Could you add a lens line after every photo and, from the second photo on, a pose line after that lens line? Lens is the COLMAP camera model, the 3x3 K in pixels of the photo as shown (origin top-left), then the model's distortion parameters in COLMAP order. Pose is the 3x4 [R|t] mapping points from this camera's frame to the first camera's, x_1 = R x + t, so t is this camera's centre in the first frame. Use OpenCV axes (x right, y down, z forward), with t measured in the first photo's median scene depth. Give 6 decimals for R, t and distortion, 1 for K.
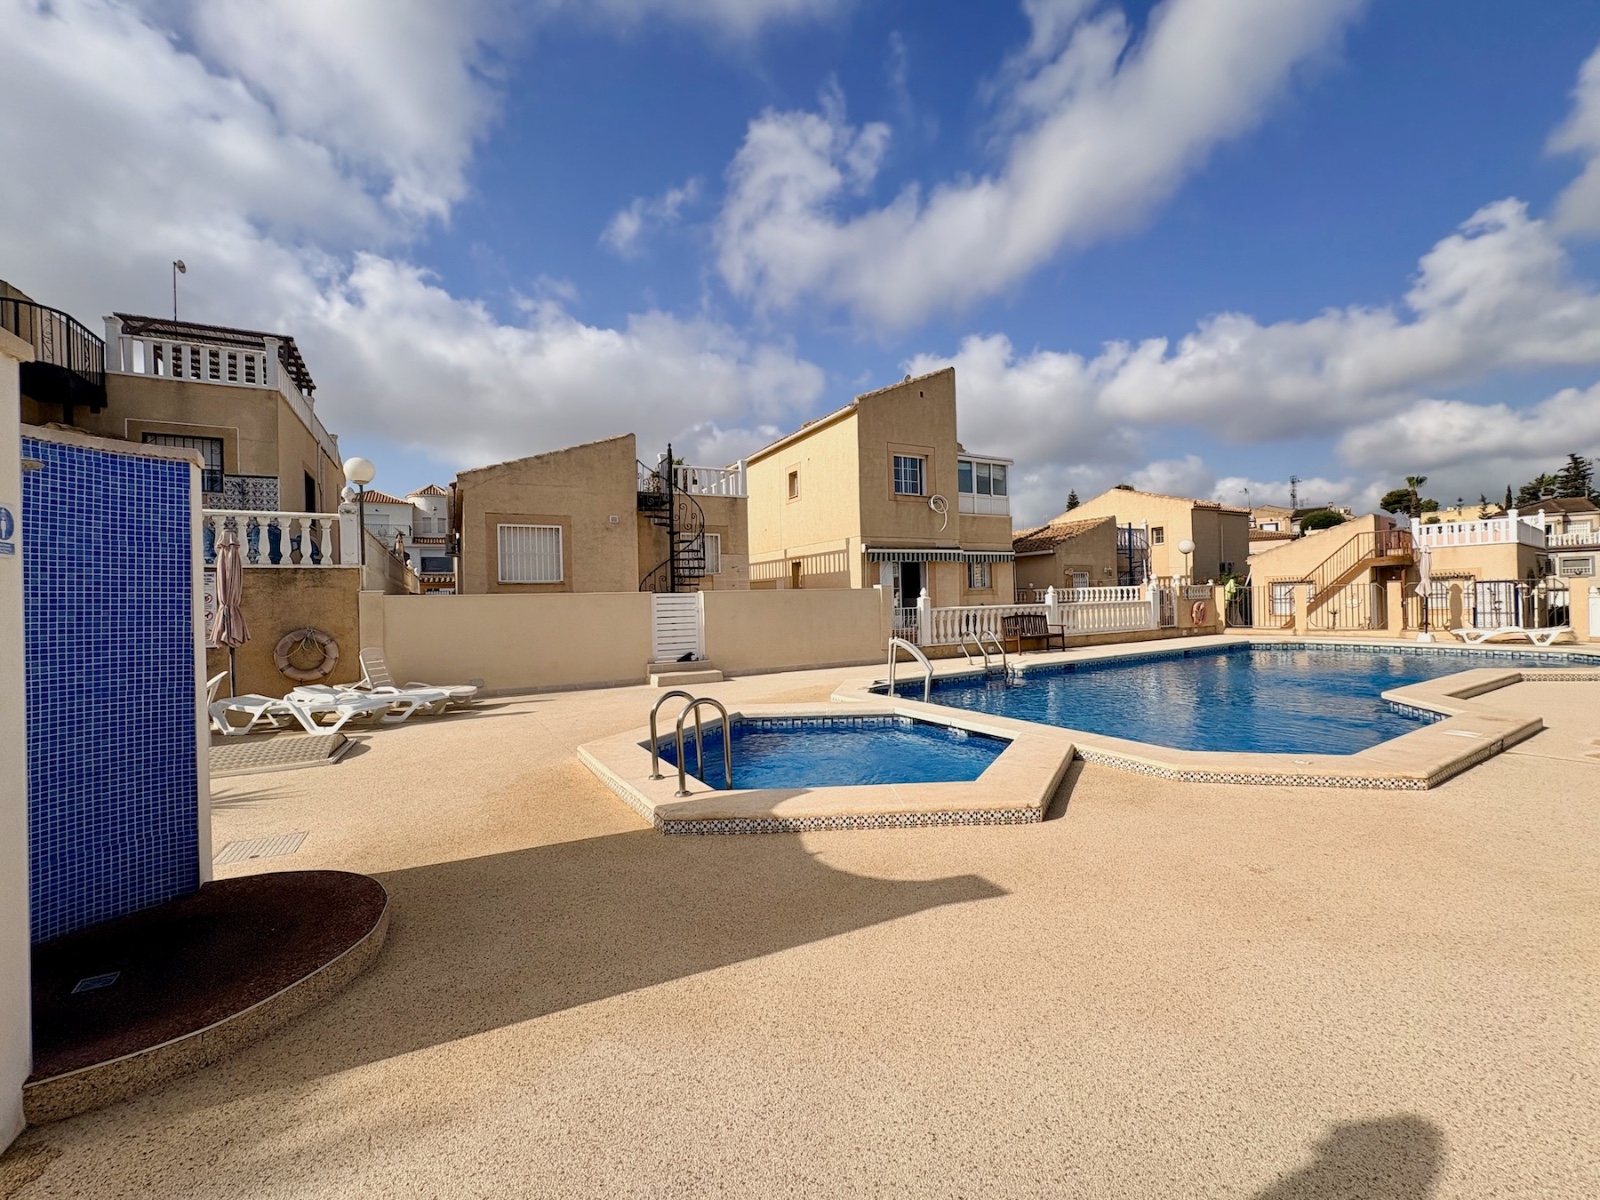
lens RADIAL K [[637.3, 0, 795.7], [0, 637.3, 606.6], [0, 0, 1]] dist [-0.000636, 0.000549]
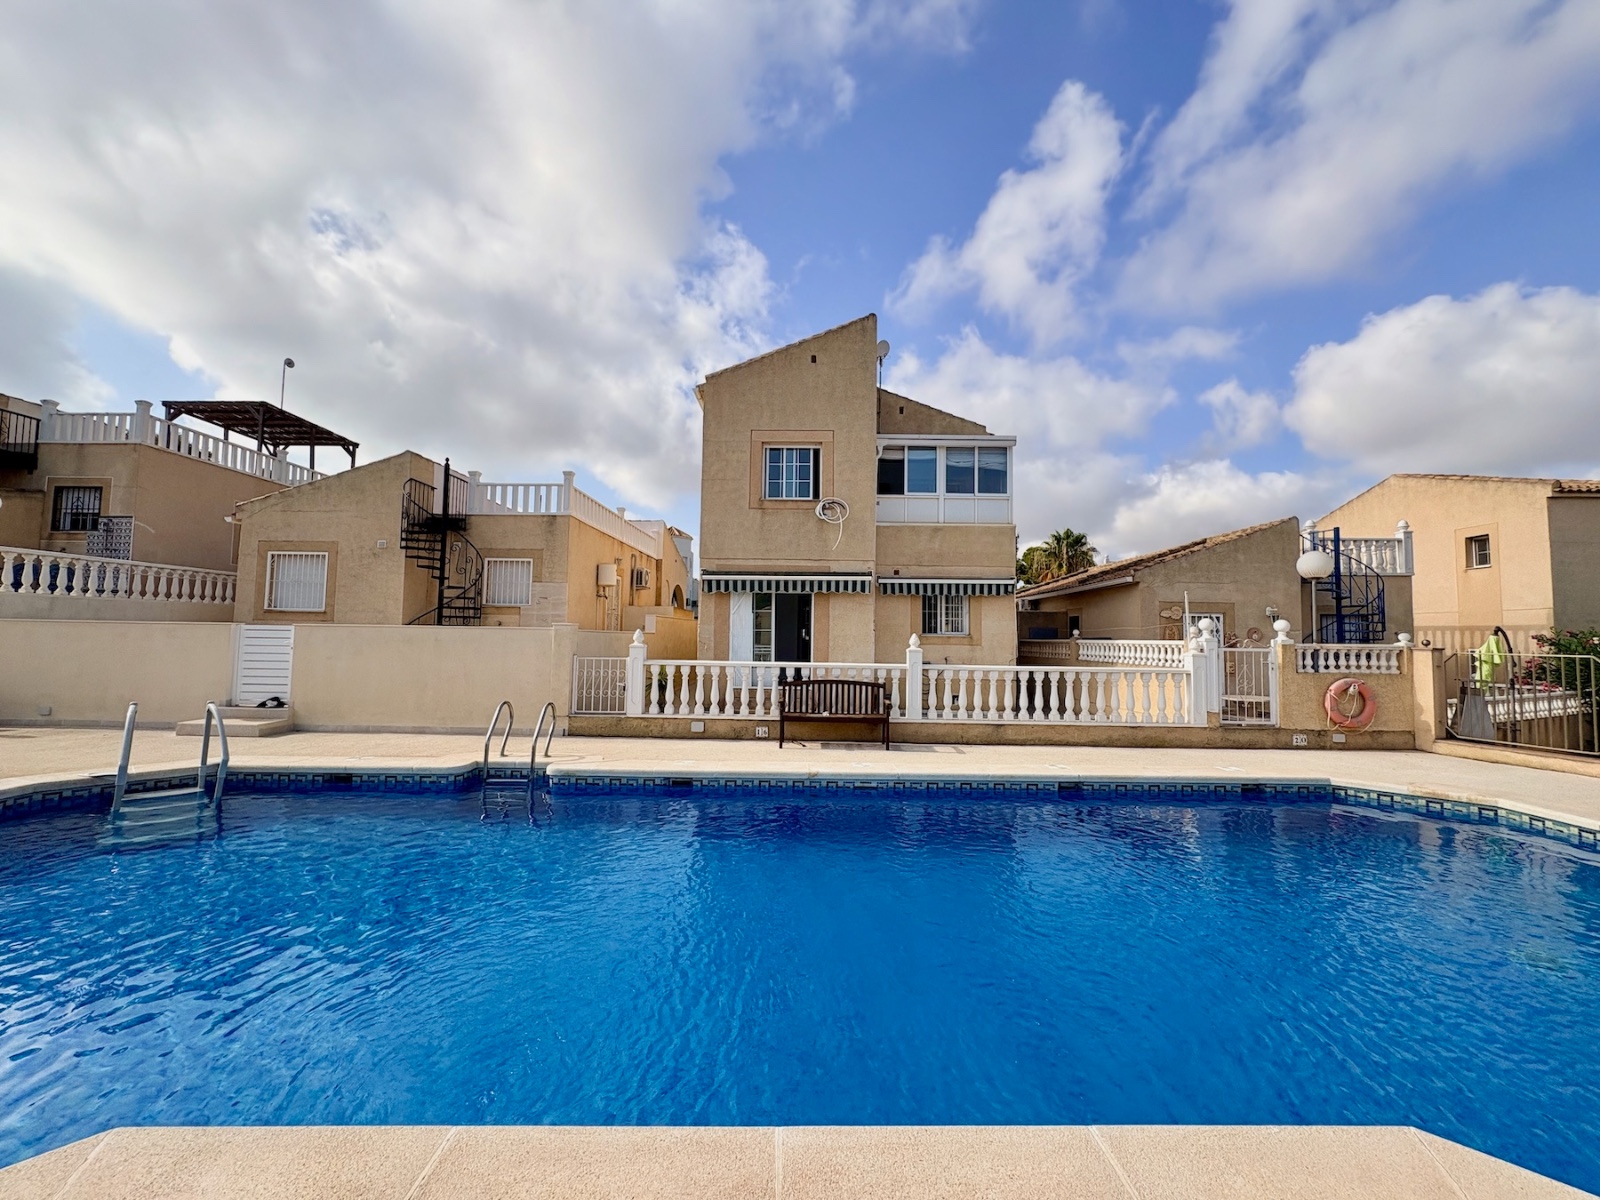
lens RADIAL K [[637.3, 0, 802.2], [0, 637.3, 597.2], [0, 0, 1]] dist [-0.000636, 0.000549]
pose [[0.868371, 0.003116, -0.495906, 0.544488], [-0.042337, 0.996795, -0.067873, -0.019350], [0.494105, 0.079935, 0.865720, 0.402710]]
